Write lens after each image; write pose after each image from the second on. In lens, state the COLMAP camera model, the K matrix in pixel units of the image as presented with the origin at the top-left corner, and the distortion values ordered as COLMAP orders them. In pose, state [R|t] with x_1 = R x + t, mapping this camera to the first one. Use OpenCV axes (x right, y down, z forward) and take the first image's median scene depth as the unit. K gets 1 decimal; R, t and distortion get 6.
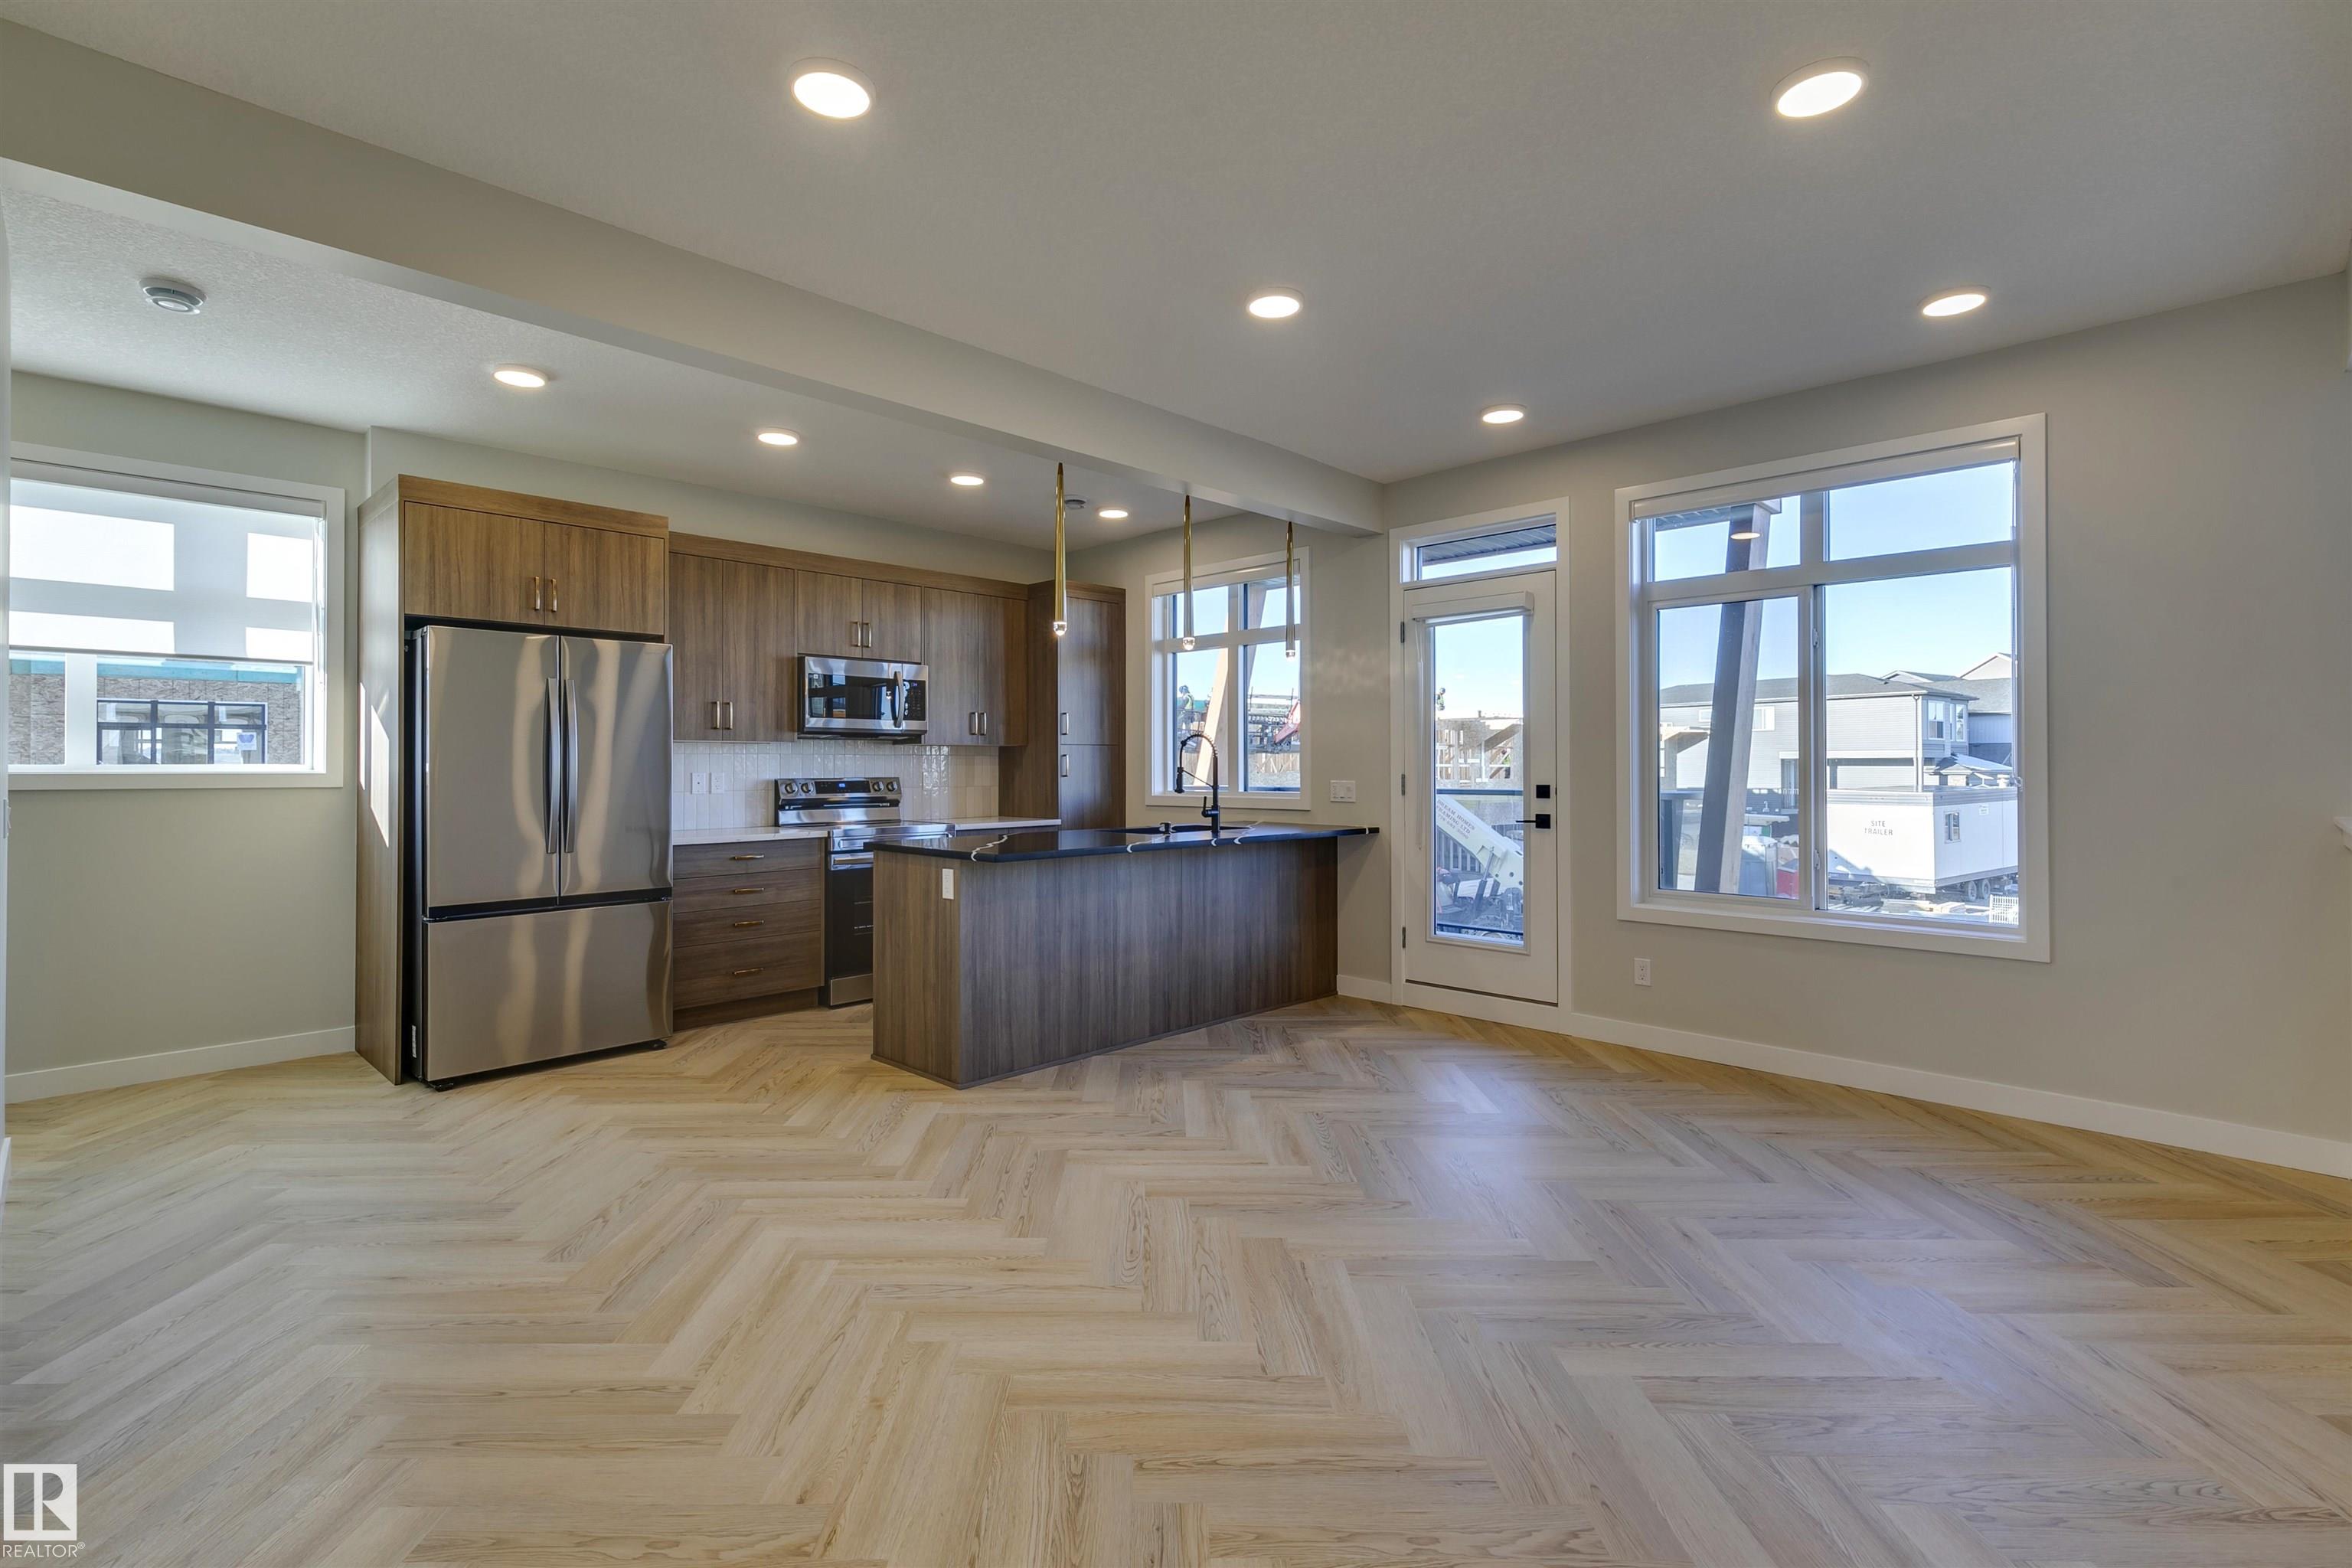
lens RADIAL K [[1077.5, 0, 1172.6], [0, 1077.5, 748.4], [0, 0, 1]] dist [0.002198, -0.000056]
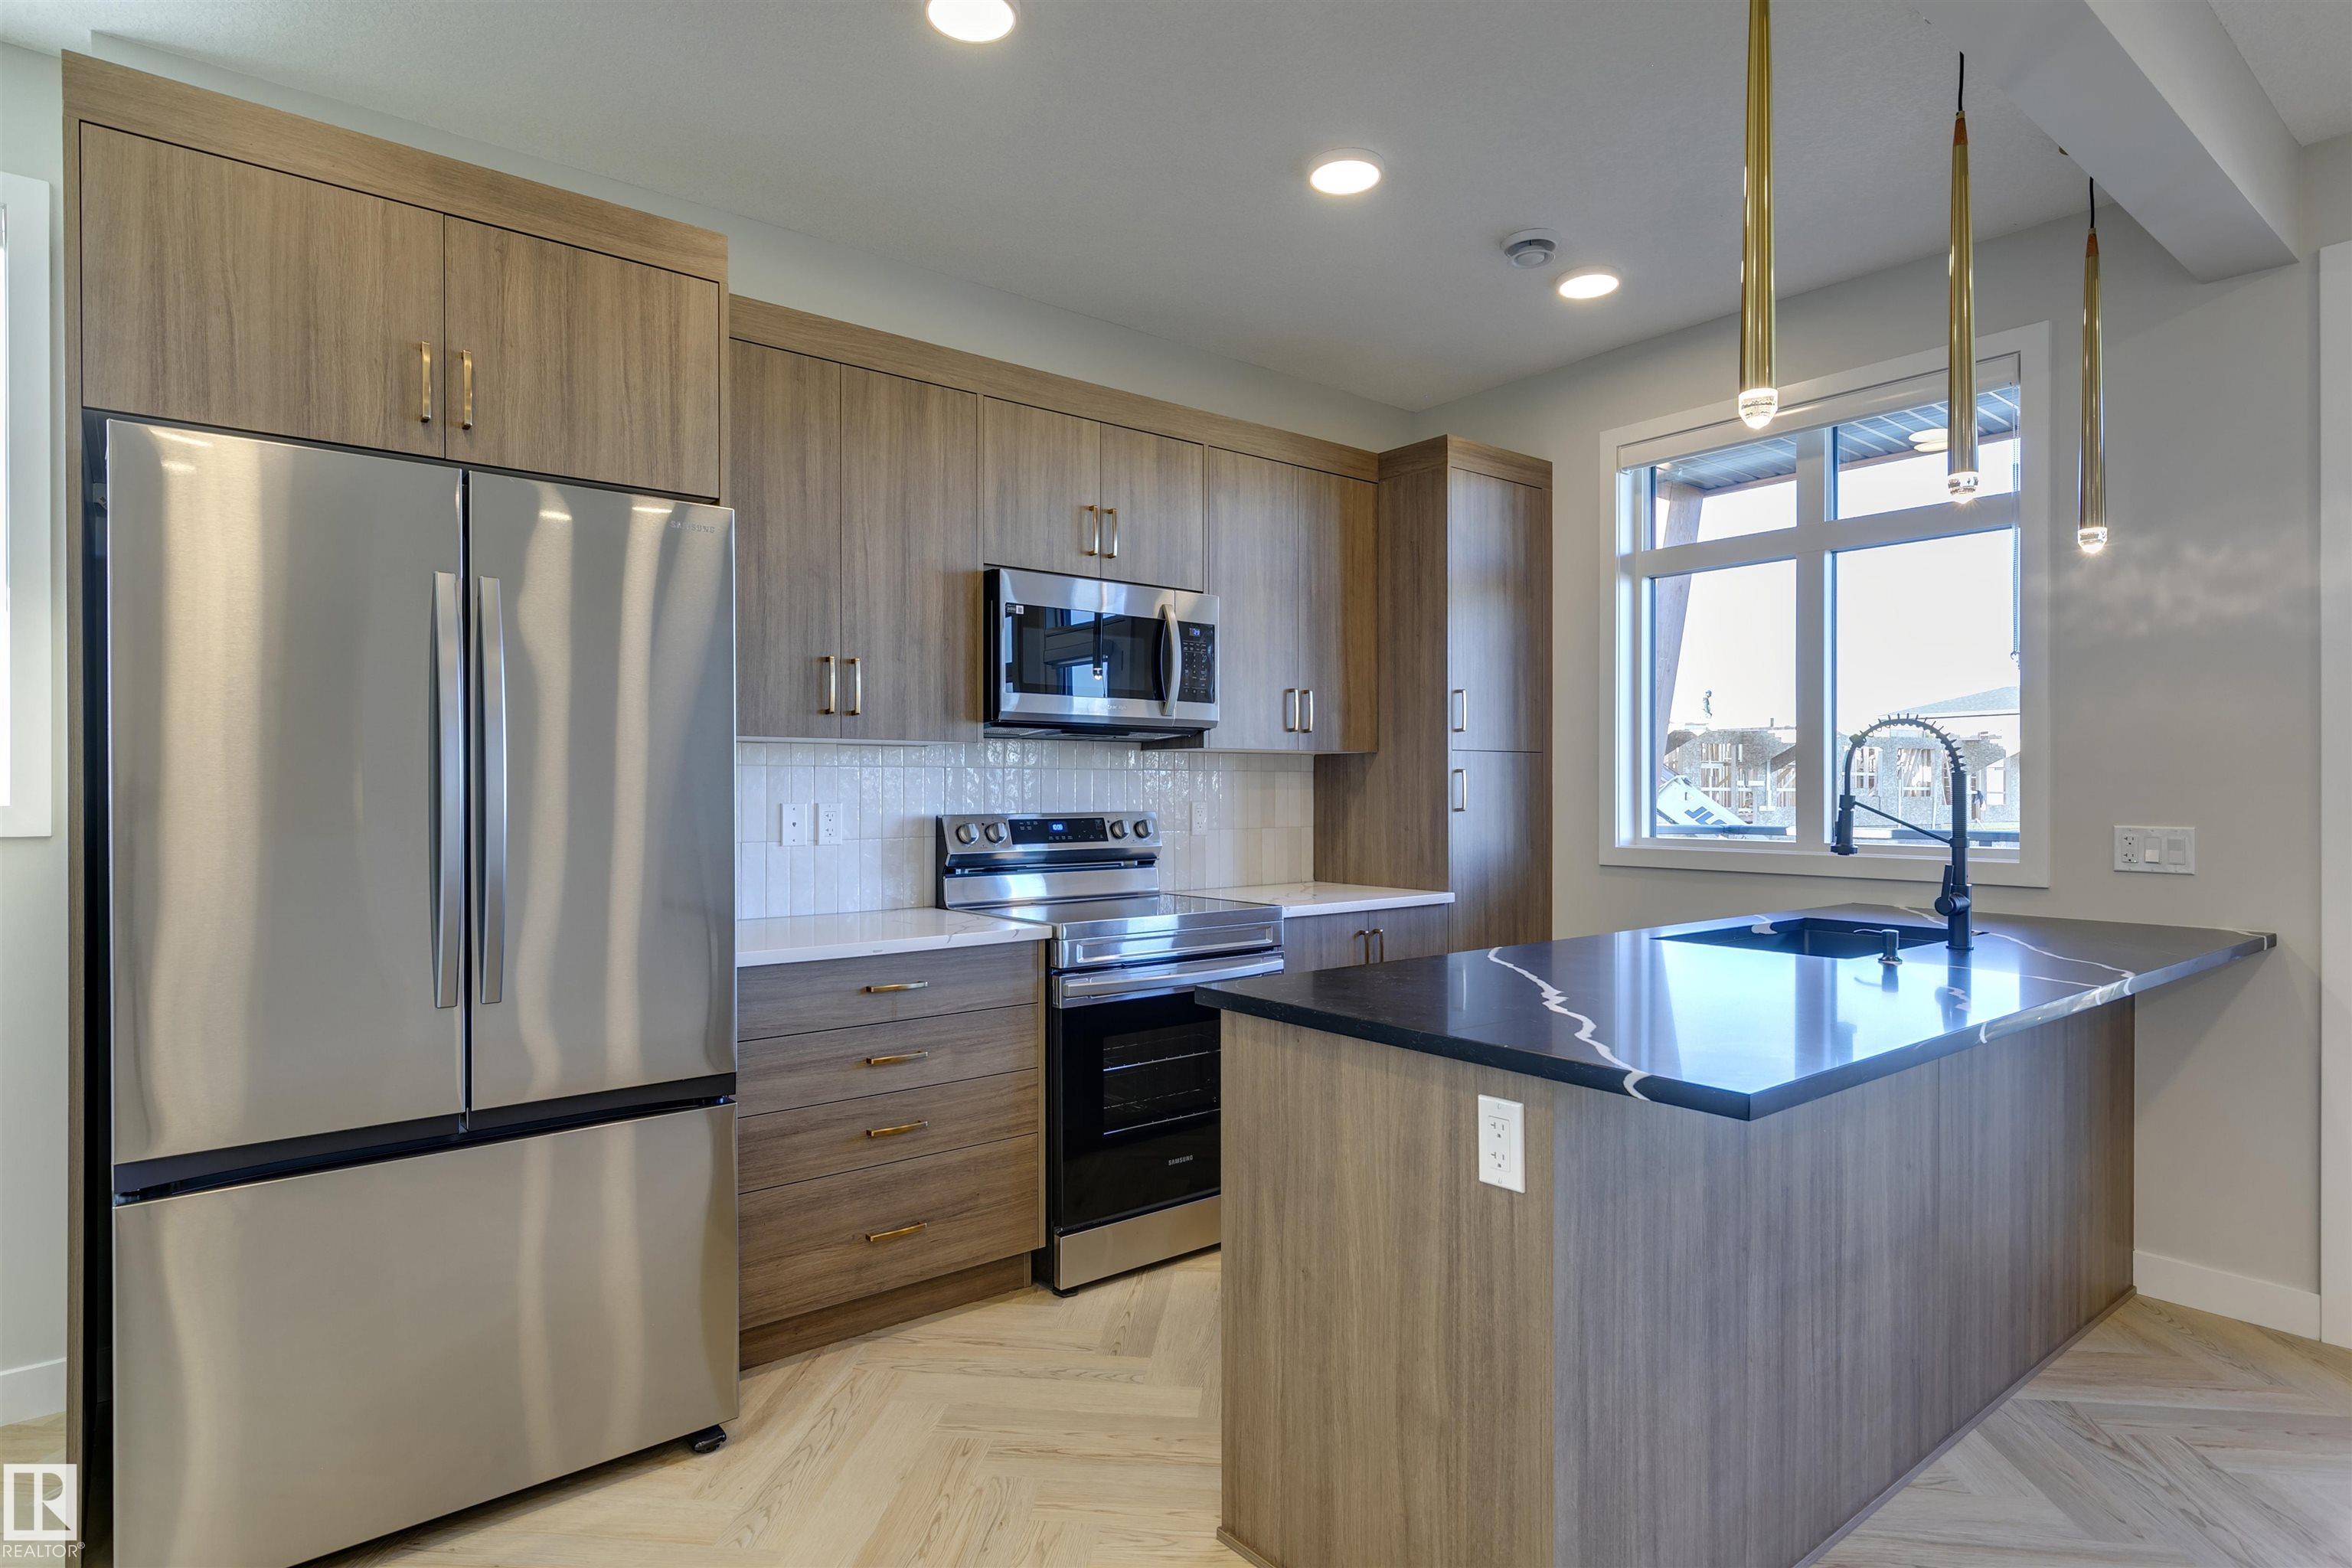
lens RADIAL K [[1251.0, 0, 1176.0], [0, 1251.0, 784.0], [0, 0, 1]] dist [-0.006239, 0.000283]
pose [[0.992759, 0.001333, -0.120118, -0.195044], [0.000189, 0.999920, 0.012657, 0.006060], [0.120125, -0.012588, 0.992679, 0.447183]]
